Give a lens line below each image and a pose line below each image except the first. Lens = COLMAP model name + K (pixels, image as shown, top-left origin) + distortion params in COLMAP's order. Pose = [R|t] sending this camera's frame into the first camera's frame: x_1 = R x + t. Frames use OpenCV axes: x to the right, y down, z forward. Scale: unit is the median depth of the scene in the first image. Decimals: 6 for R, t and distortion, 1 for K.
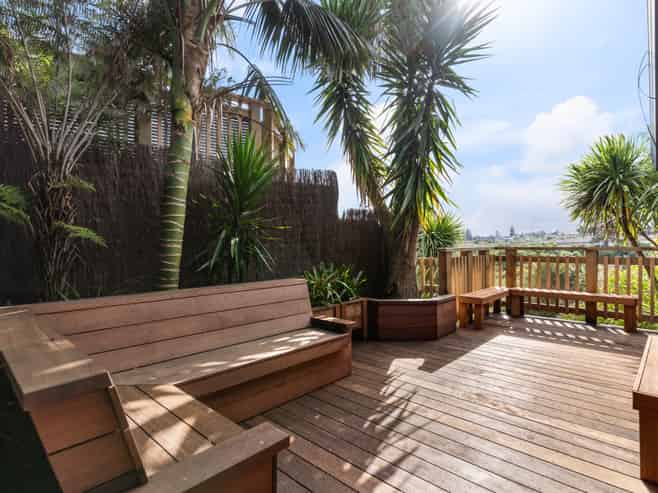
lens RADIAL K [[357.4, 0, 329.0], [0, 357.4, 246.5], [0, 0, 1]] dist [0.000954, 0.000519]
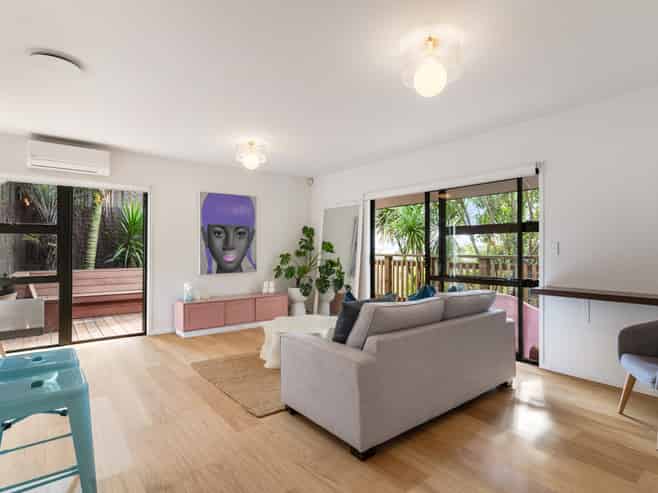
lens RADIAL K [[357.4, 0, 329.0], [0, 357.4, 246.5], [0, 0, 1]] dist [0.000954, 0.000519]
pose [[0.990315, 0.002162, -0.138821, 1.533557], [-0.004785, 0.999816, -0.018564, -0.002658], [0.138755, 0.019048, 0.990143, -1.231075]]
